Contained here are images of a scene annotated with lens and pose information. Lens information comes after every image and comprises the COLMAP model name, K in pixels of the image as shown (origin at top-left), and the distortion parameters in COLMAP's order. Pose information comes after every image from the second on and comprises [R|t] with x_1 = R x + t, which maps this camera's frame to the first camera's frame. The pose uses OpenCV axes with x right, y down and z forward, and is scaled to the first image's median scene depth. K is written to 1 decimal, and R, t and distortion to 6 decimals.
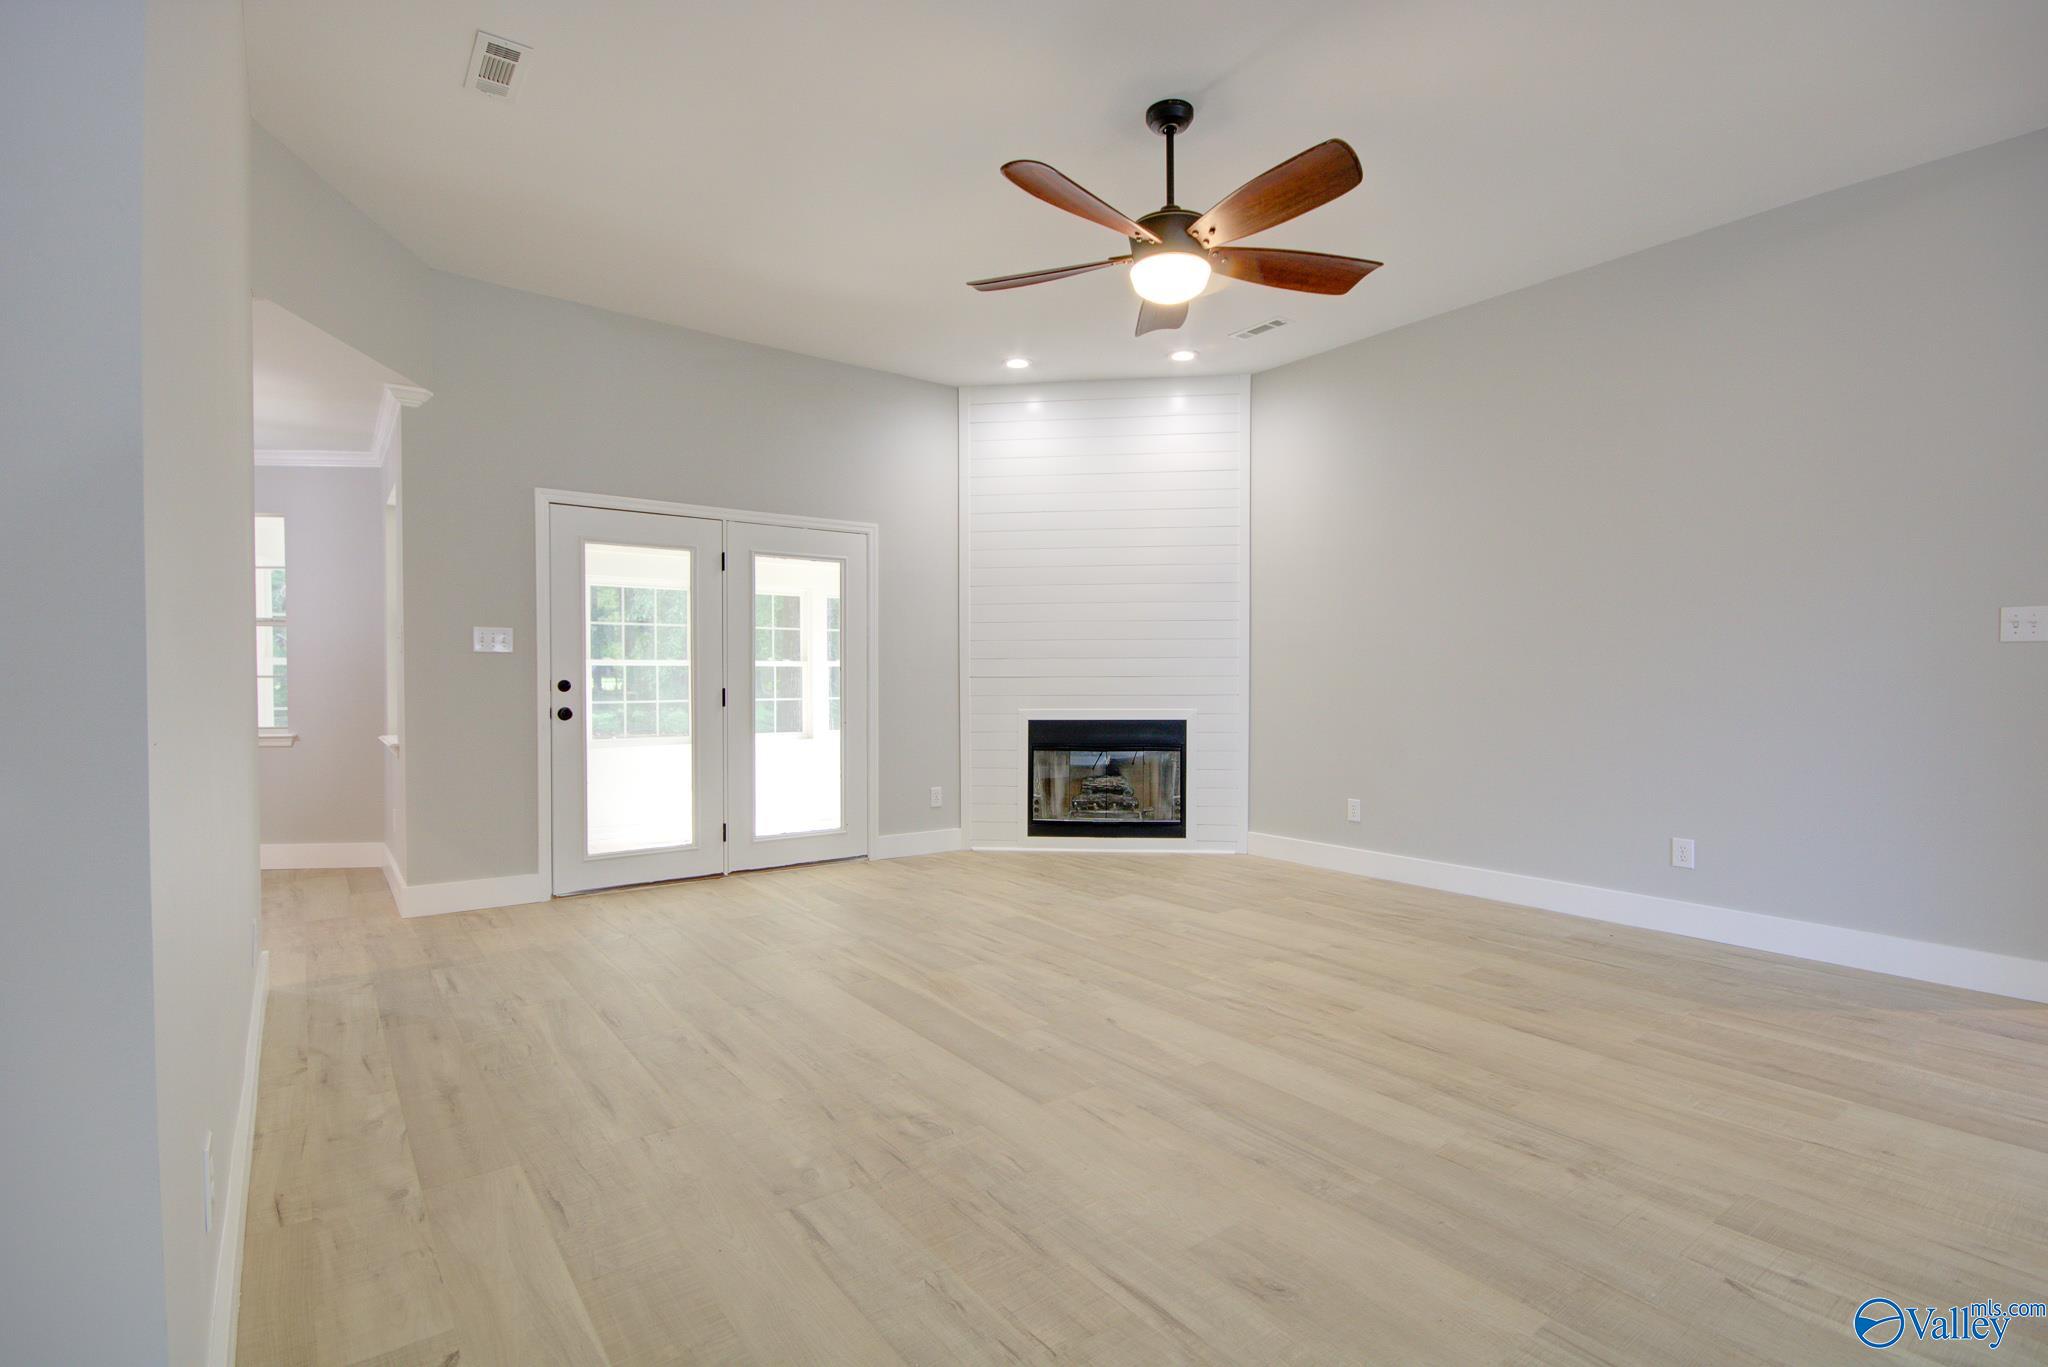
lens RADIAL K [[961.7, 0, 1036.1], [0, 961.7, 692.5], [0, 0, 1]] dist [-0.000793, 0.000143]
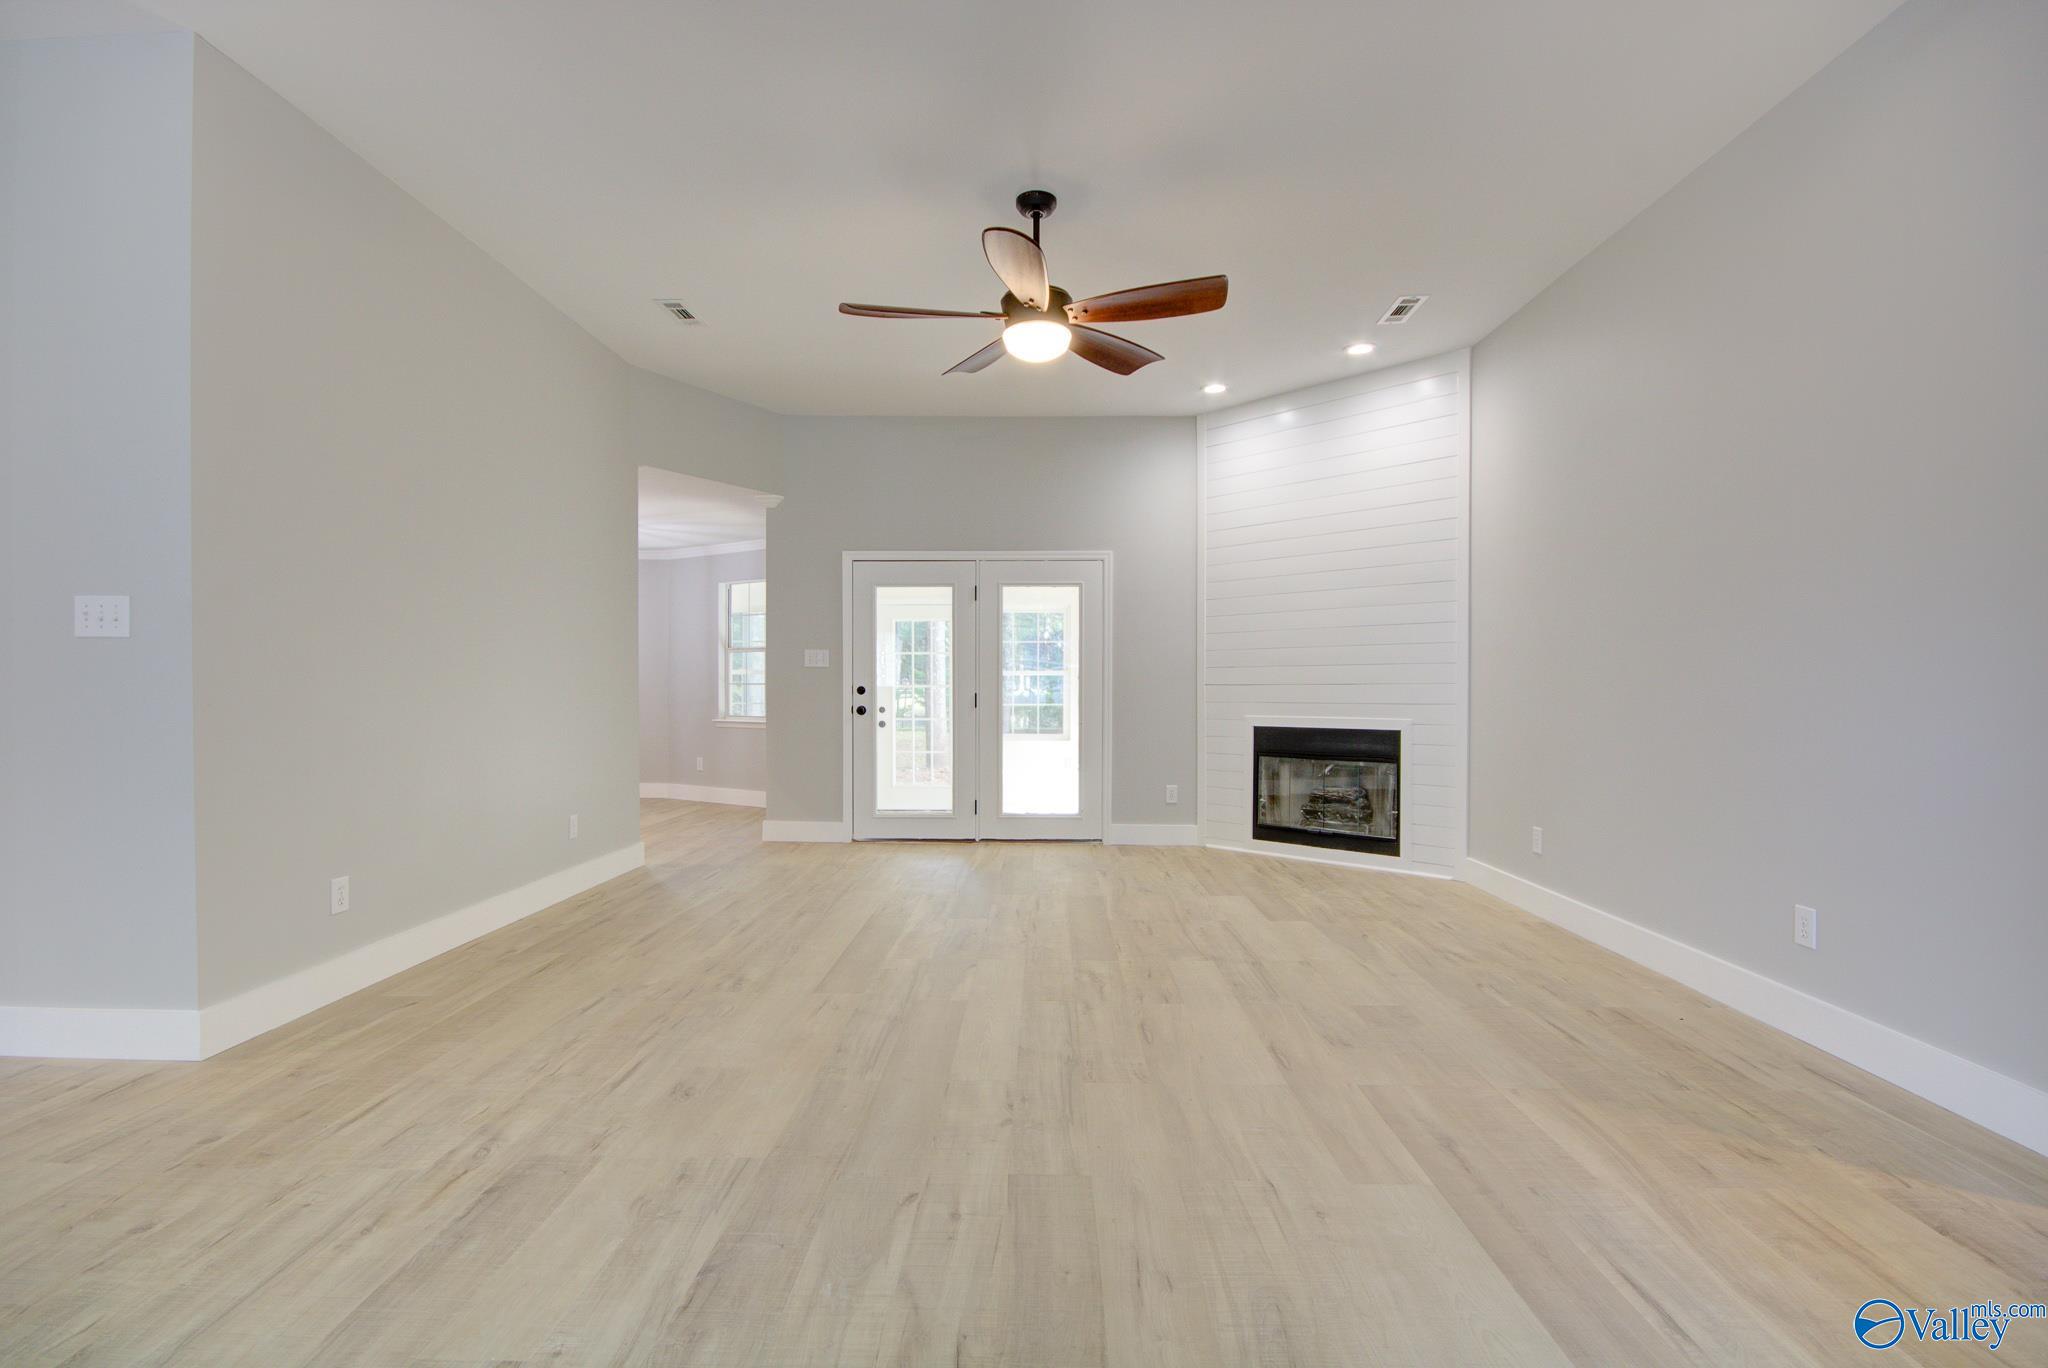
lens RADIAL K [[961.7, 0, 1036.1], [0, 961.7, 693.0], [0, 0, 1]] dist [-0.000793, 0.000143]
pose [[0.782963, 0.005766, -0.622041, 0.519358], [-0.011640, 0.999918, -0.005382, 0.001461], [0.621959, 0.011455, 0.782966, 0.054908]]
